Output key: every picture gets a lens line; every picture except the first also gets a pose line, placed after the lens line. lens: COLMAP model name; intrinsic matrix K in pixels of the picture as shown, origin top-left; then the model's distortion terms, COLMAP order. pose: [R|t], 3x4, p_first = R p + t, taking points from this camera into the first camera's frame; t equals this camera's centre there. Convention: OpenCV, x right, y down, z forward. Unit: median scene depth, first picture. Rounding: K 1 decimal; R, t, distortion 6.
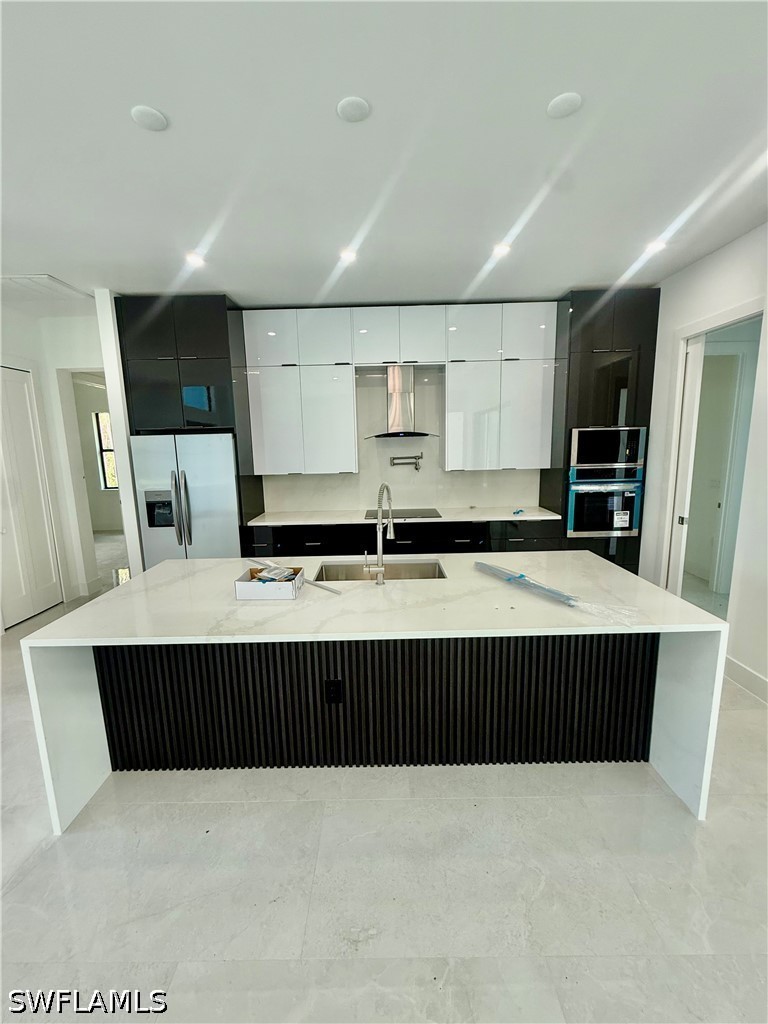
lens RADIAL K [[411.4, 0, 382.8], [0, 411.4, 508.5], [0, 0, 1]] dist [0.002540, 0.000205]
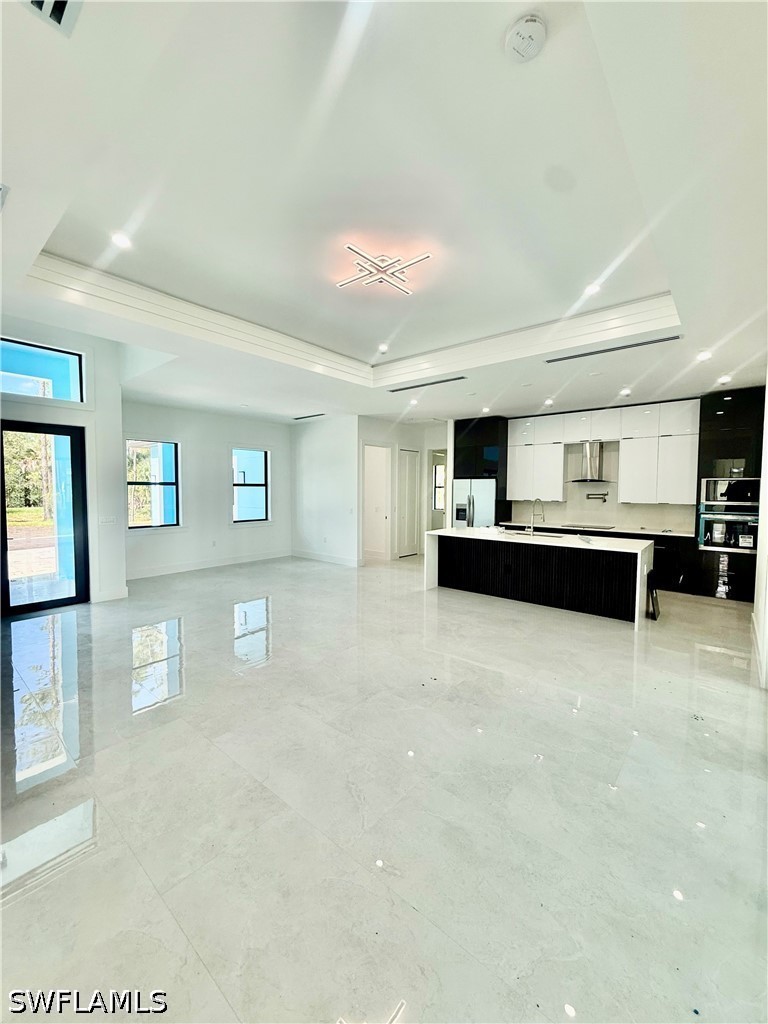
lens RADIAL K [[411.4, 0, 382.8], [0, 411.4, 508.5], [0, 0, 1]] dist [0.002540, 0.000205]
pose [[0.767490, 0.058875, -0.638352, 0.521166], [-0.126365, 0.990130, -0.060609, 0.162289], [0.628483, 0.127182, 0.767355, -0.923507]]
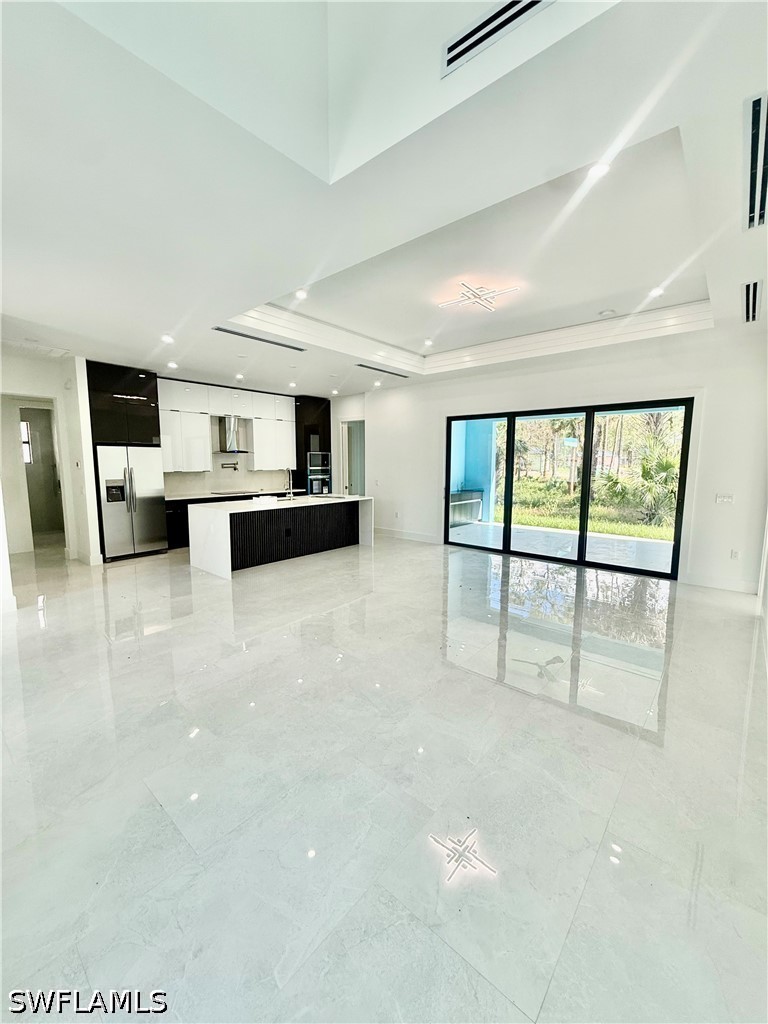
lens RADIAL K [[411.4, 0, 382.8], [0, 411.4, 508.5], [0, 0, 1]] dist [0.002540, 0.000205]
pose [[0.646825, -0.062393, 0.760082, -1.061274], [0.103912, 0.994563, -0.006788, 0.186677], [-0.755526, 0.083373, 0.649792, -0.832417]]
